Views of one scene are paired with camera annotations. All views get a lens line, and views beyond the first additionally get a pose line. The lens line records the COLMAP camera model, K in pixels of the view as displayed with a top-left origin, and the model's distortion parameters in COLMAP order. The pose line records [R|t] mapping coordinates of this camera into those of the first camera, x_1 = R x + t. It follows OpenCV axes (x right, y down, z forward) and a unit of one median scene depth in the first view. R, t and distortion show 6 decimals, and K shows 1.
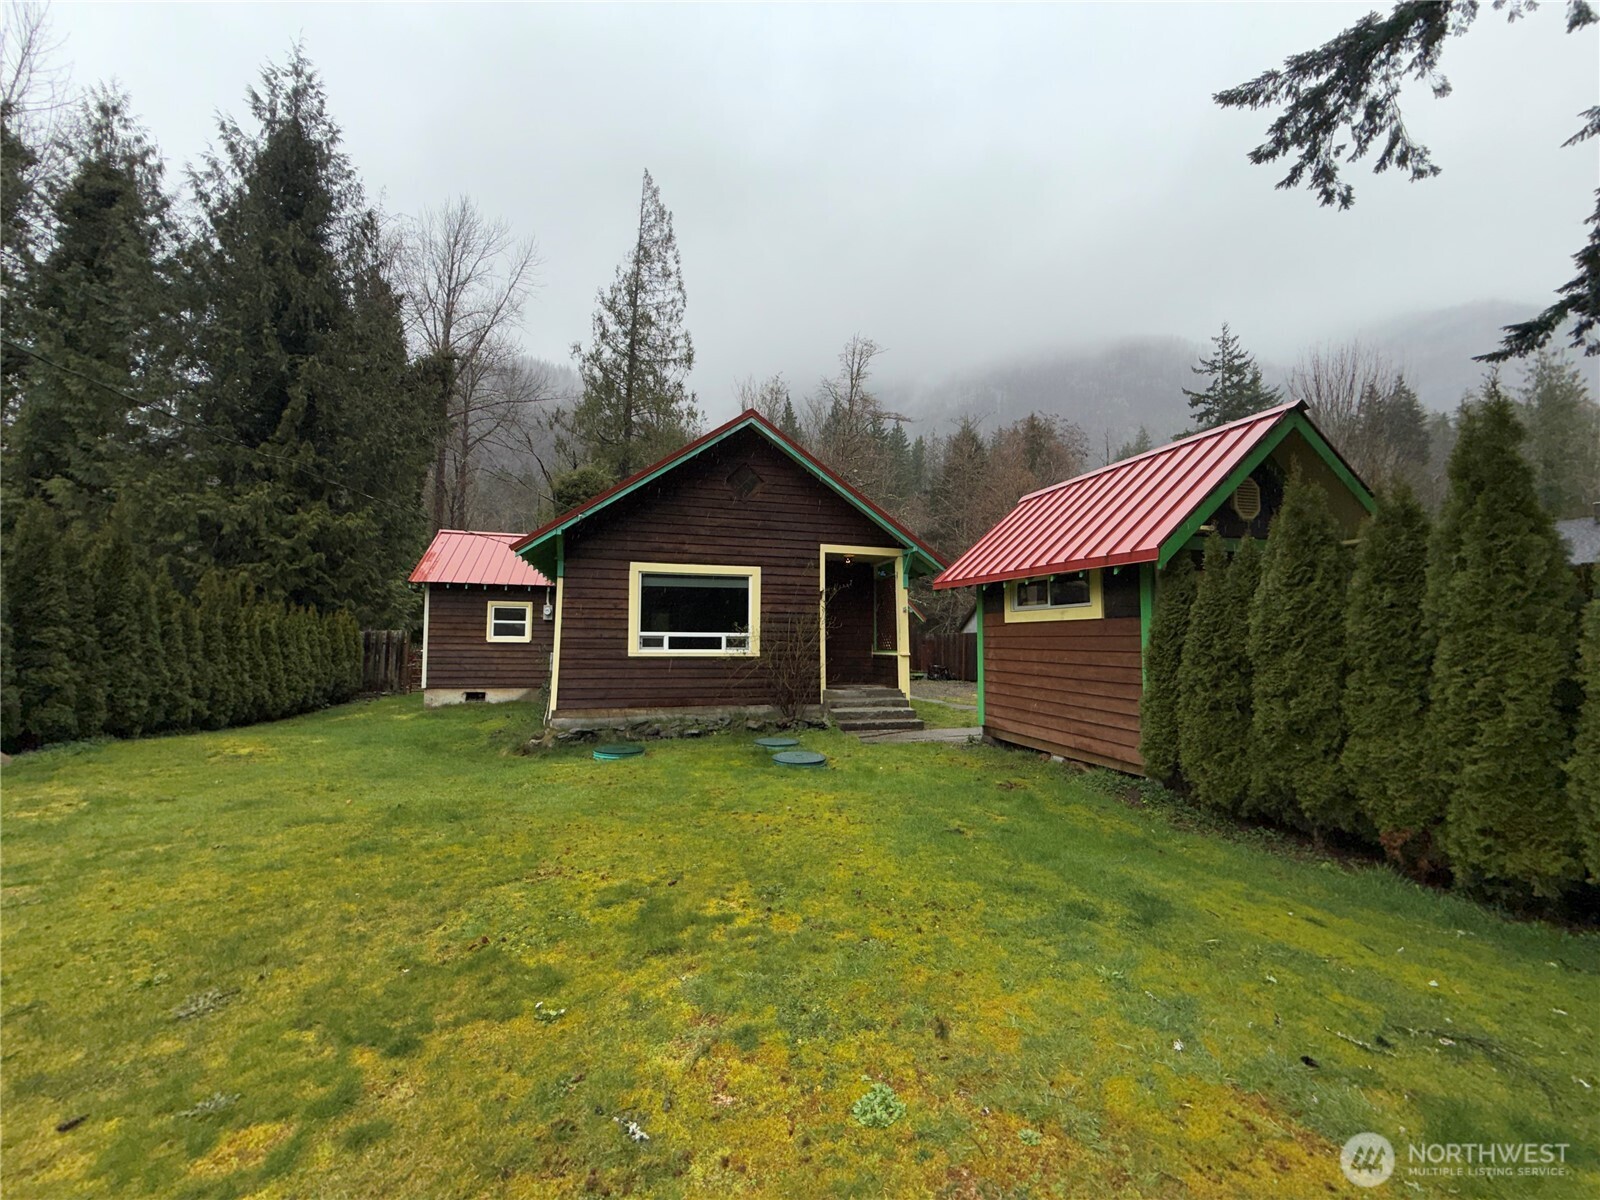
lens RADIAL K [[656.5, 0, 800.0], [0, 656.5, 600.0], [0, 0, 1]] dist [0.000650, 0.000015]
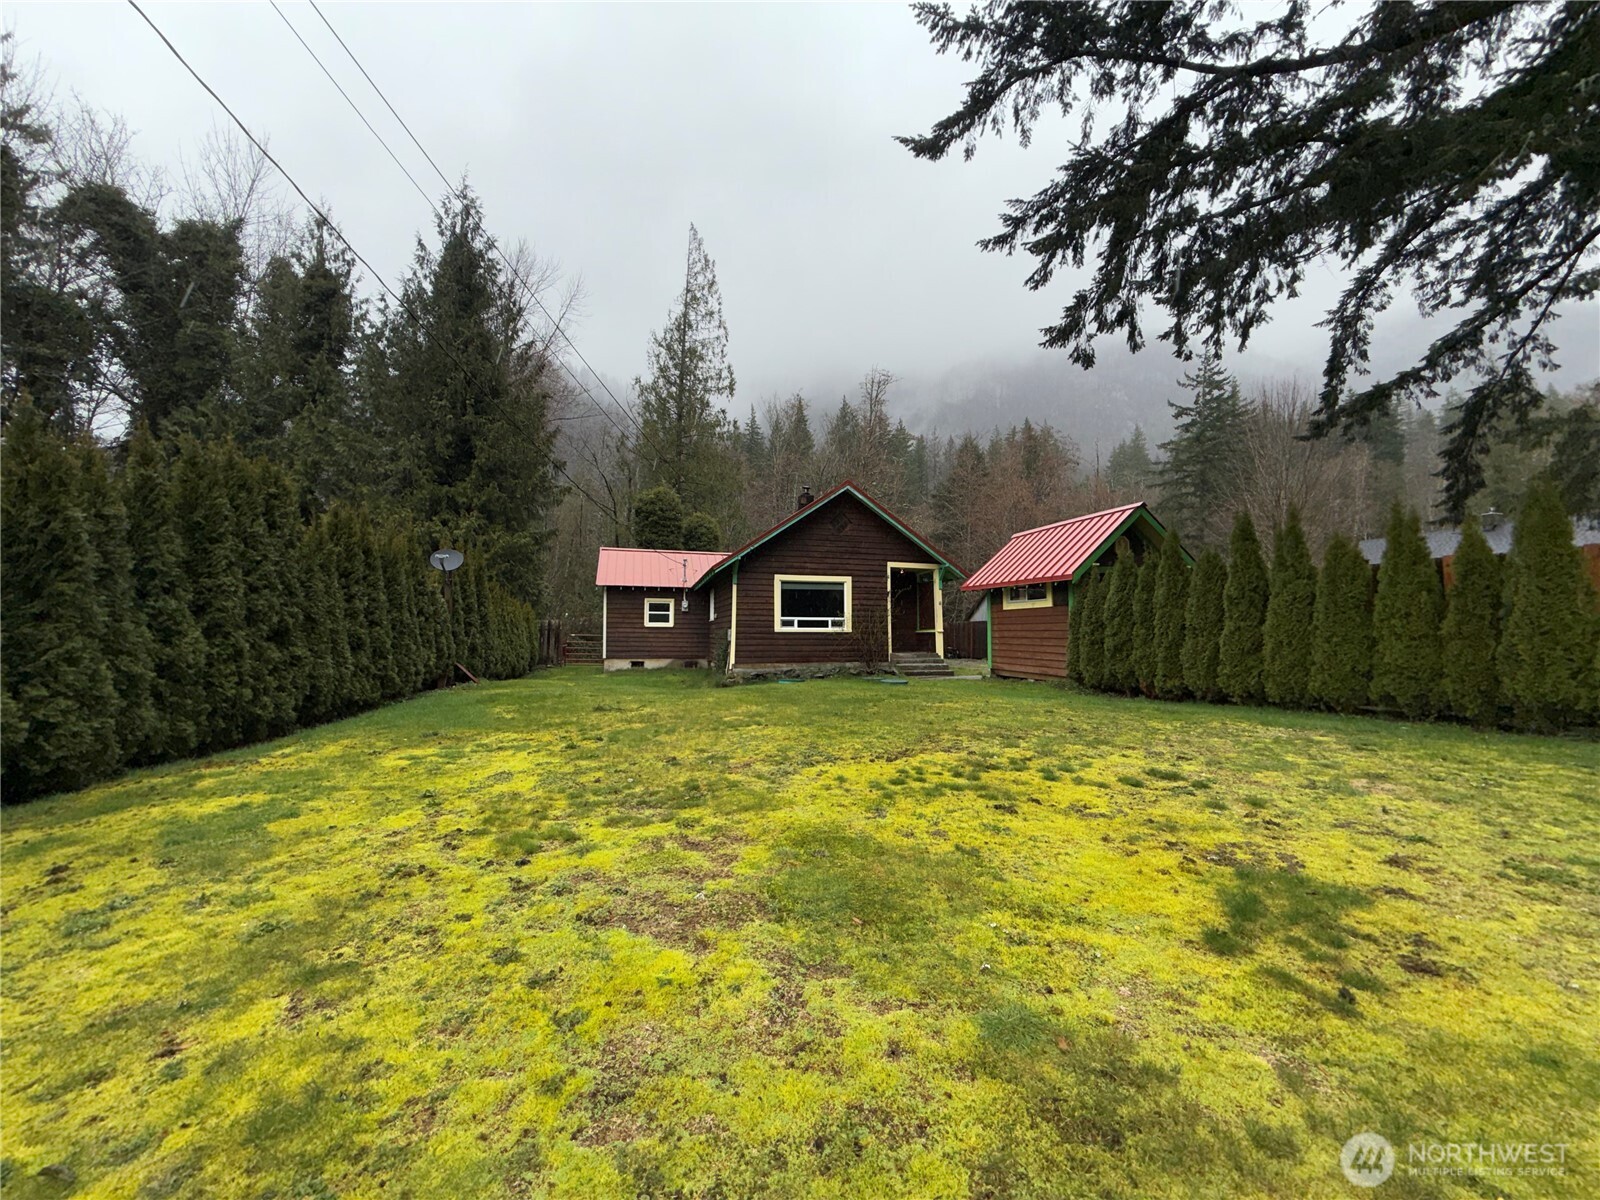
lens RADIAL K [[630.0, 0, 800.0], [0, 630.0, 600.0], [0, 0, 1]] dist [-0.000859, -0.000002]
pose [[0.999908, -0.003630, -0.013062, -0.153647], [0.003727, 0.999966, 0.007382, -0.004801], [0.013035, -0.007430, 0.999887, -0.506706]]
